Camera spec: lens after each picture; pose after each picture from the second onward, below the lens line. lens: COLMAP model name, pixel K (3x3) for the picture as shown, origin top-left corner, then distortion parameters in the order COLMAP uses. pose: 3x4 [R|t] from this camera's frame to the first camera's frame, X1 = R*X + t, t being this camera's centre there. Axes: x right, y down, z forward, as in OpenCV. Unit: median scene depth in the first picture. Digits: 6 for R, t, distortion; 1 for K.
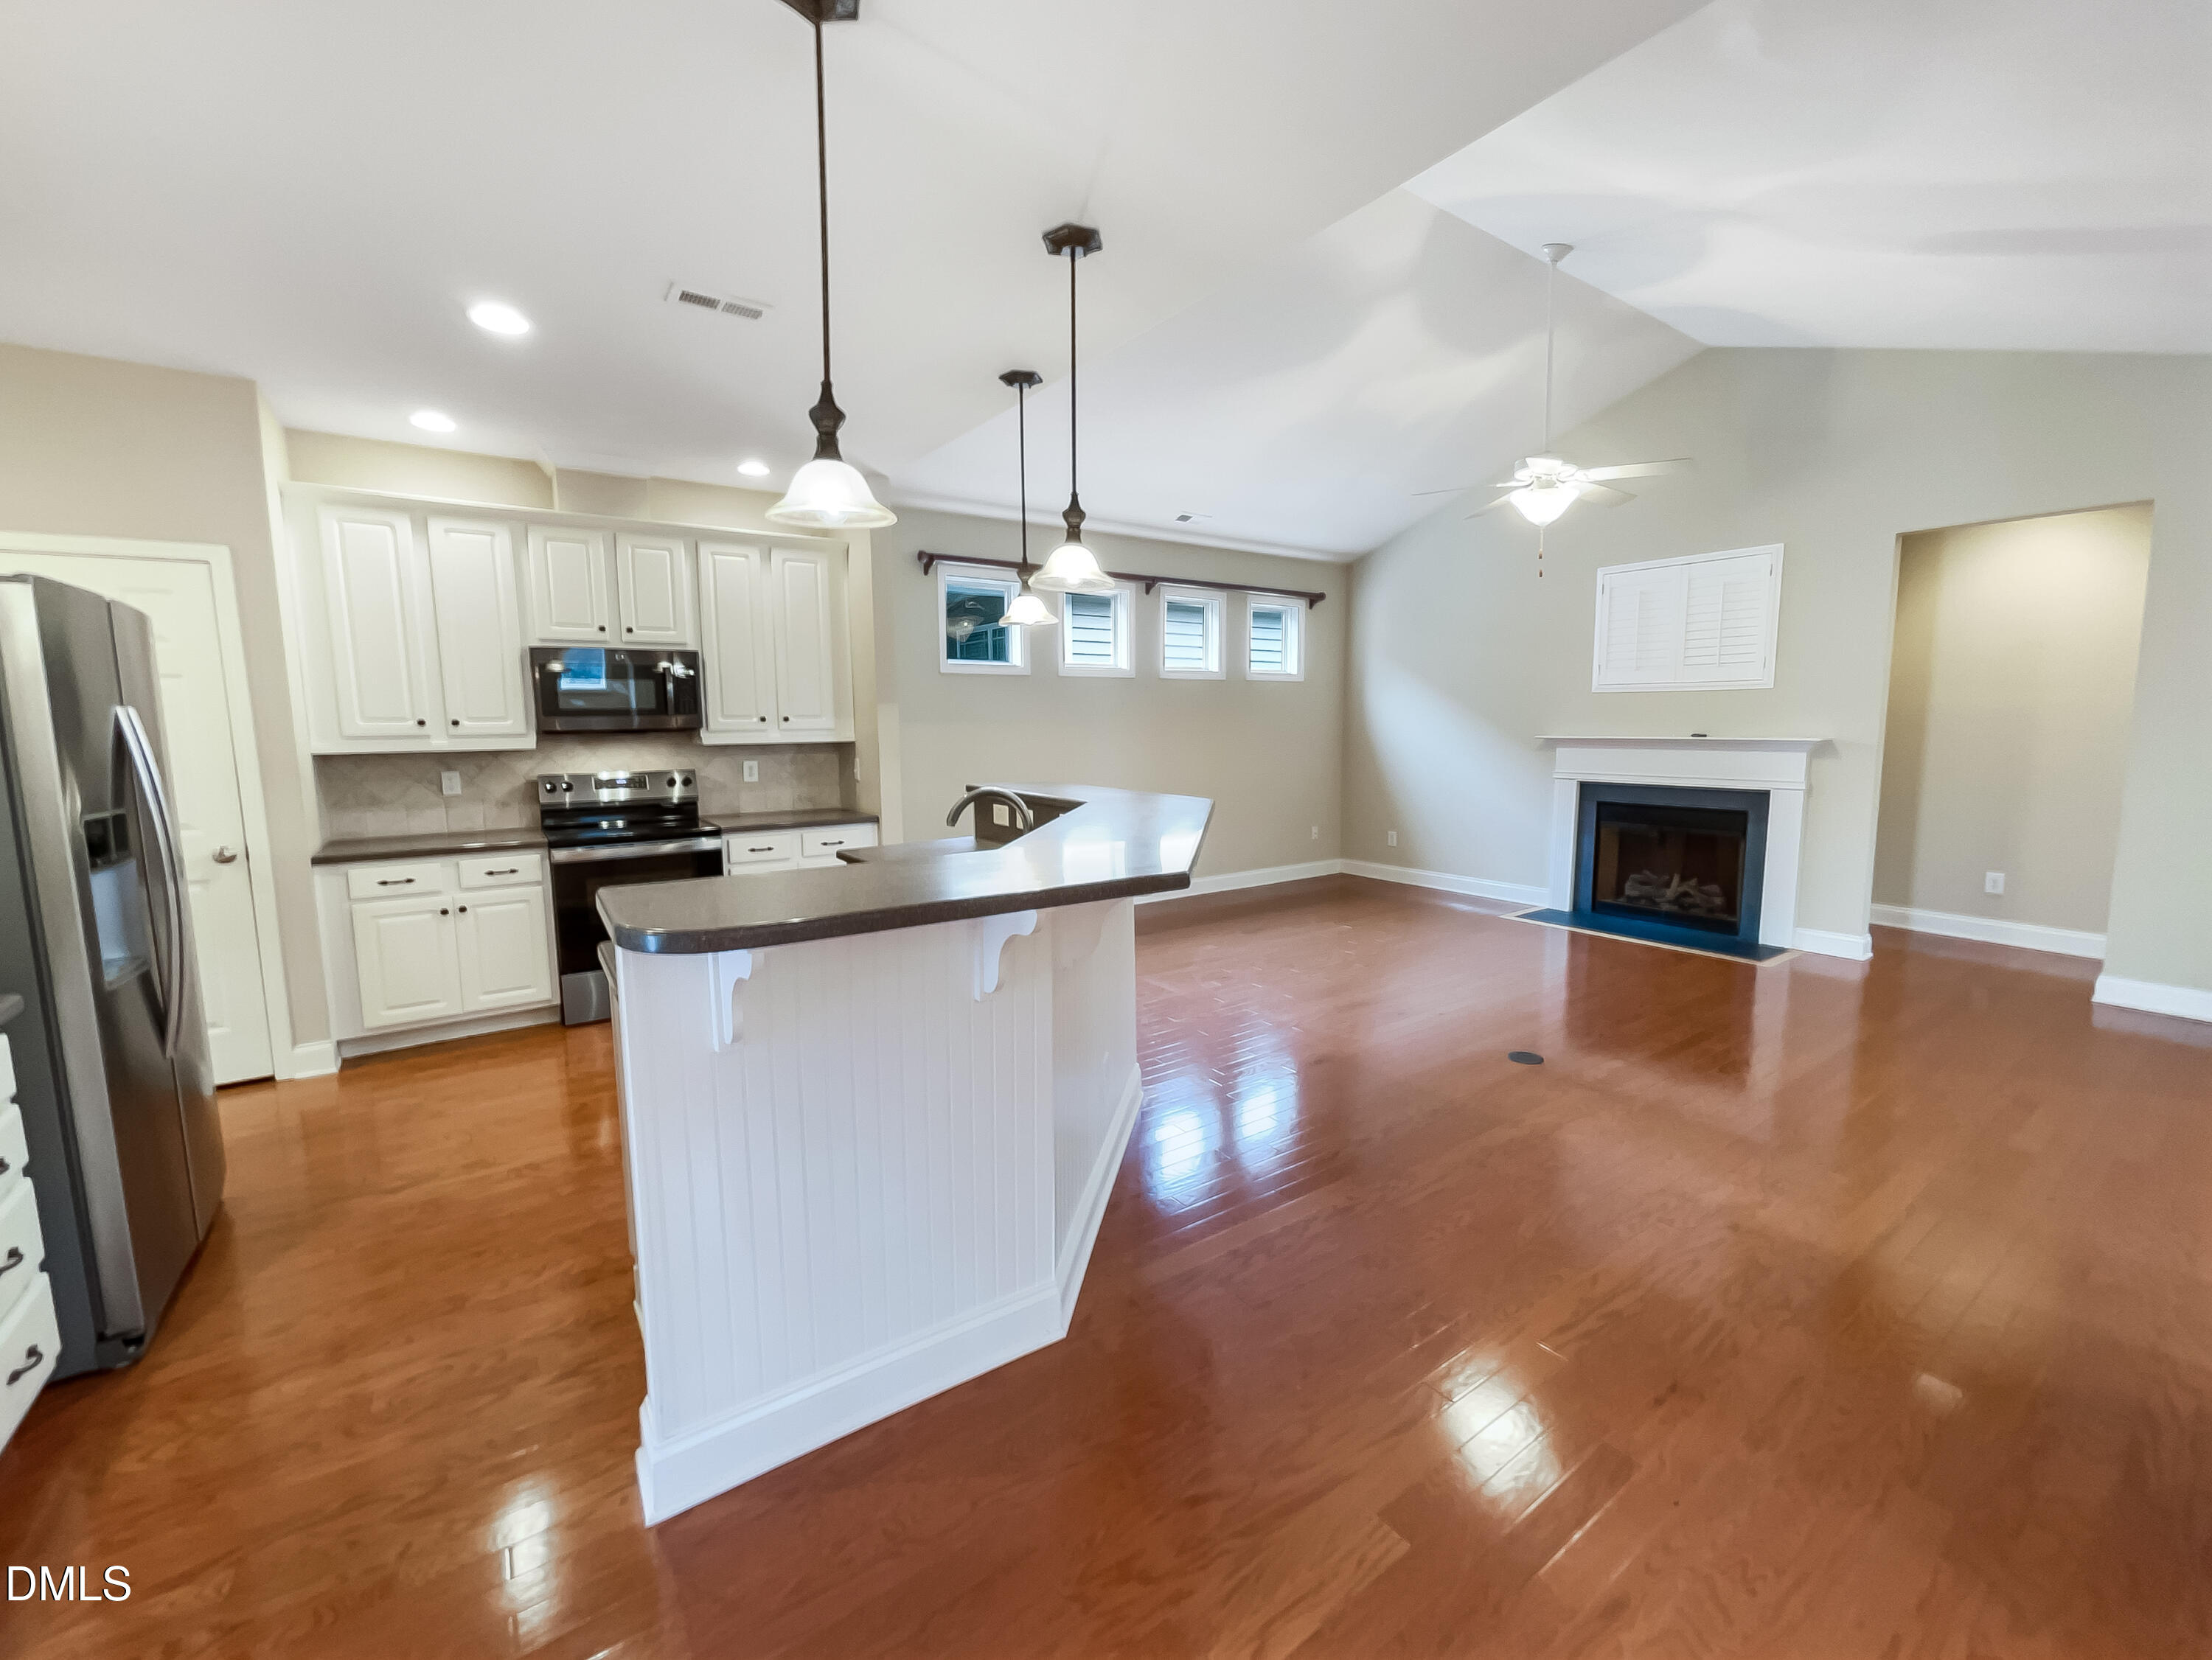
lens RADIAL K [[894.9, 0, 1107.8], [0, 894.9, 833.9], [0, 0, 1]] dist [-0.004502, -0.000138]
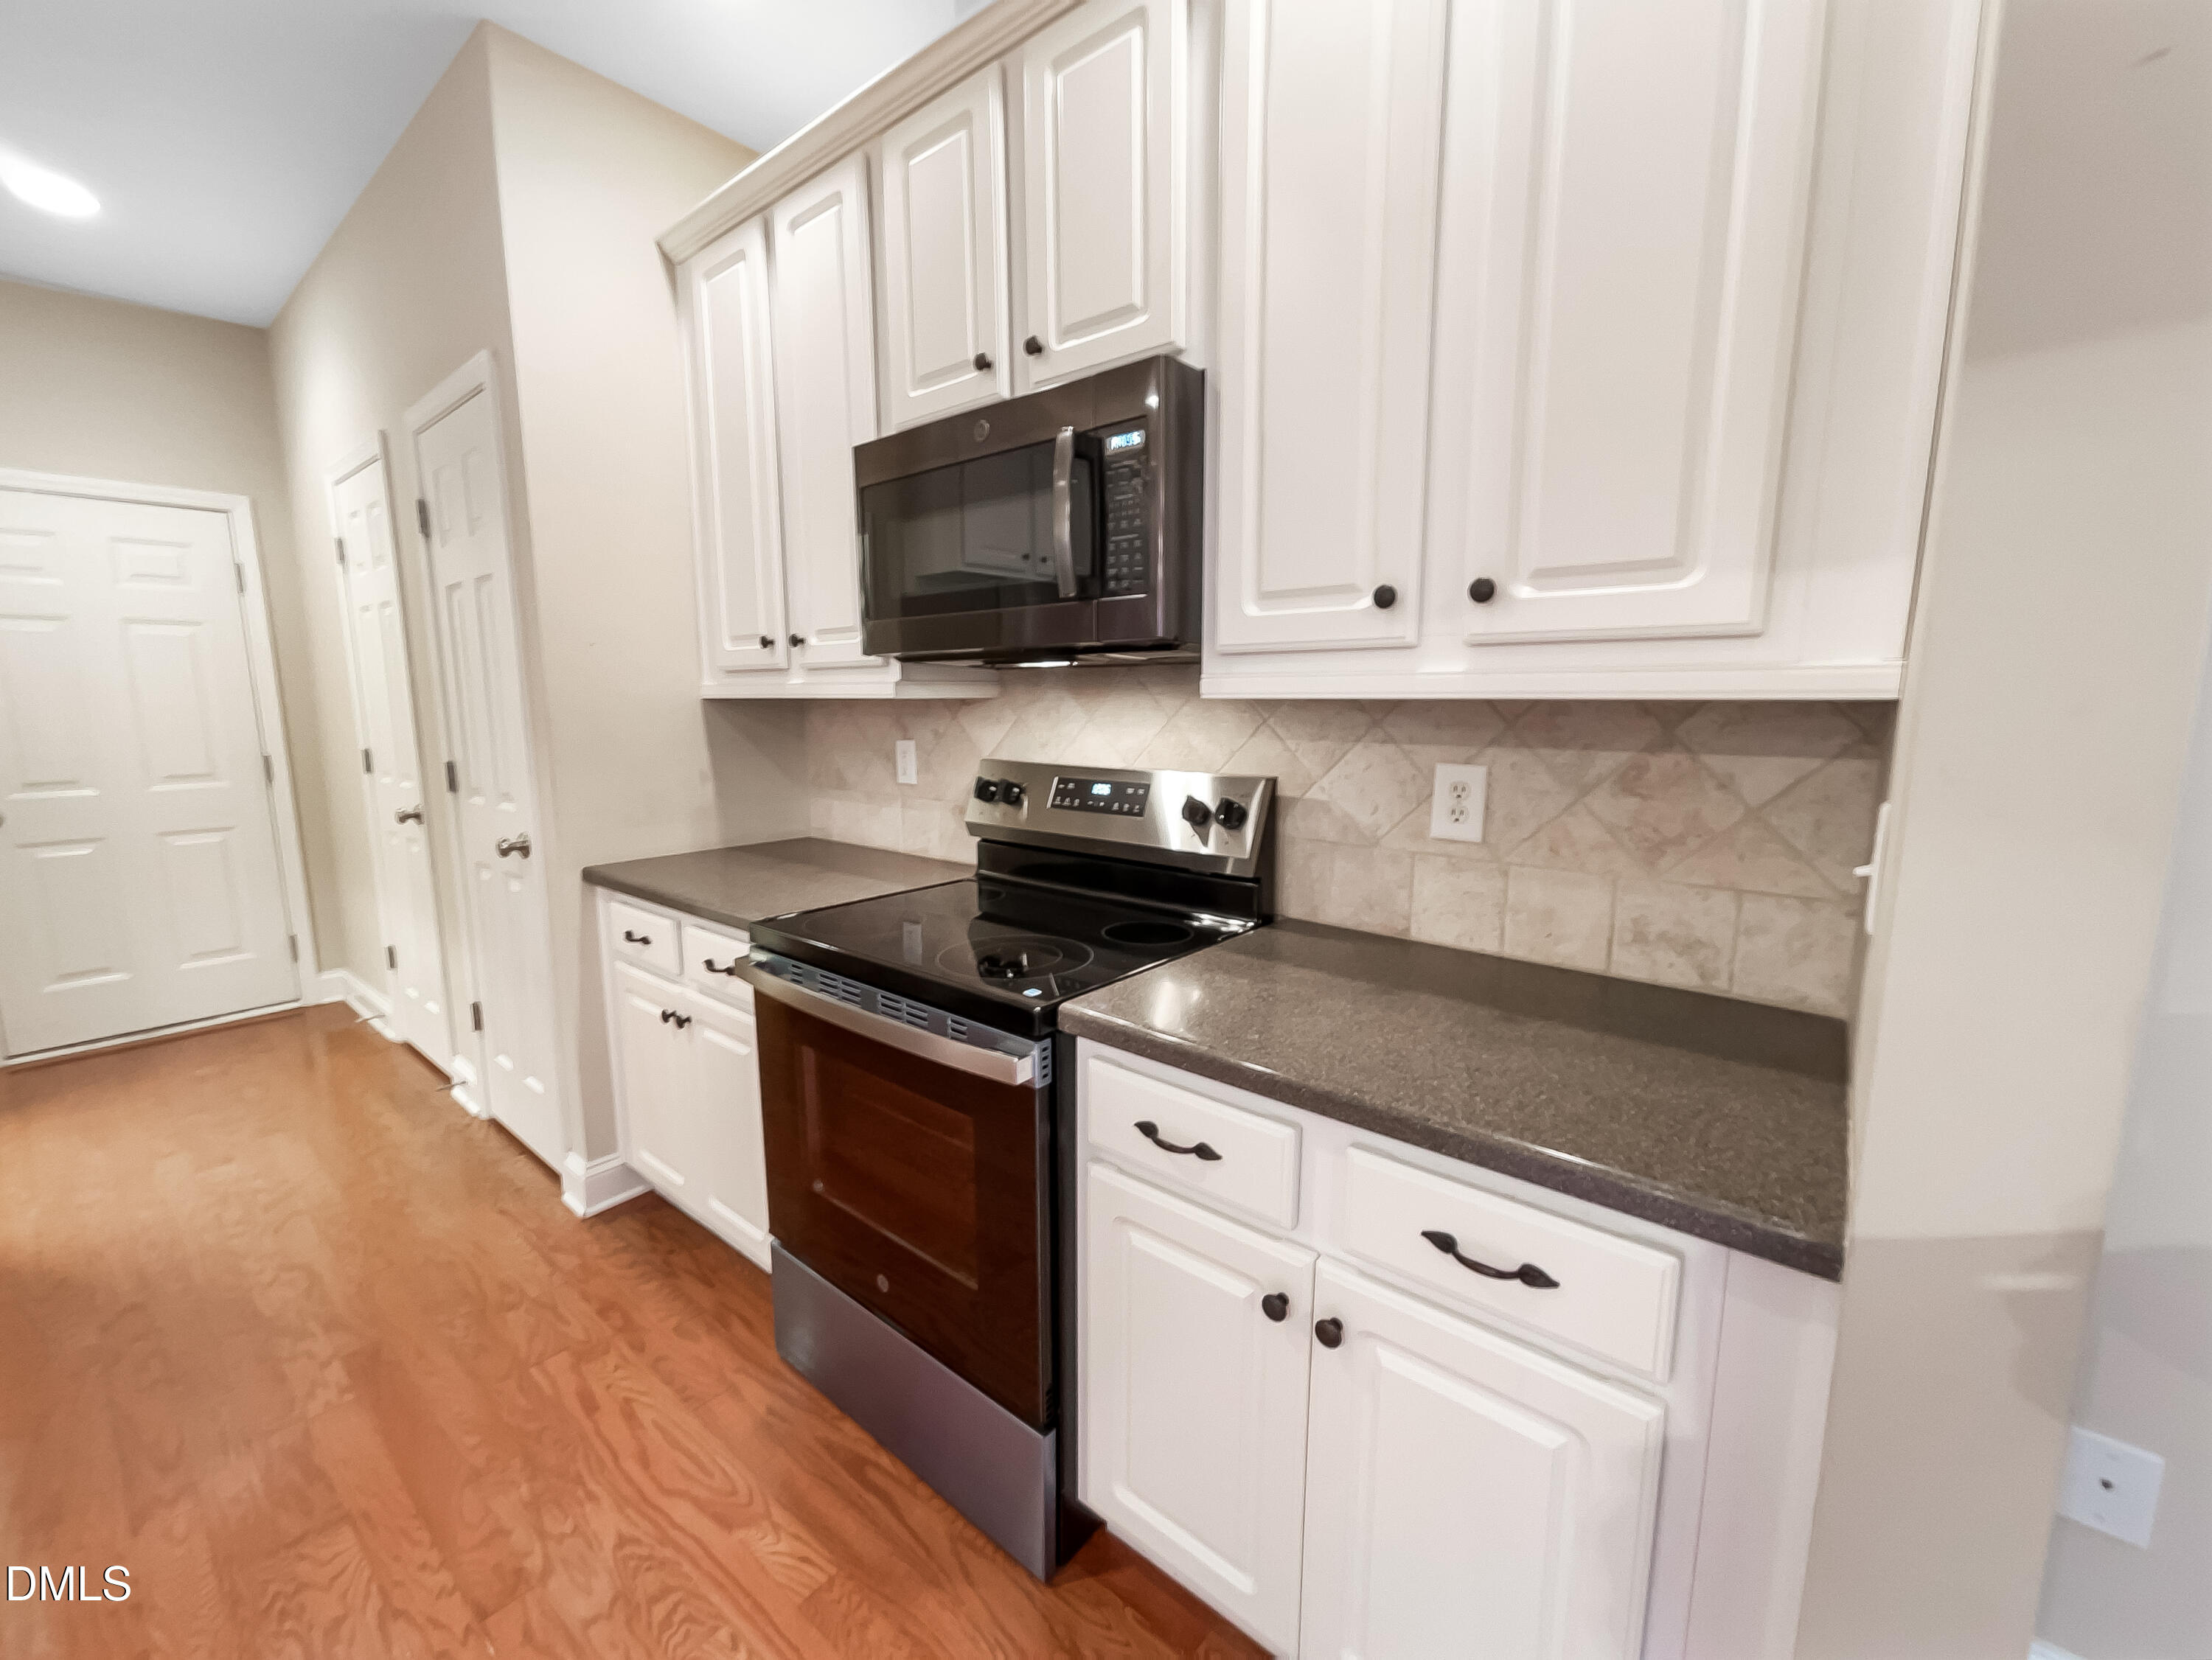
lens RADIAL K [[894.9, 0, 1105.2], [0, 894.9, 824.1], [0, 0, 1]] dist [-0.004502, -0.000138]
pose [[0.249315, 0.149008, -0.956890, -0.155840], [-0.120056, 0.985225, 0.122140, -0.082273], [0.960952, 0.084429, 0.263521, 0.804498]]
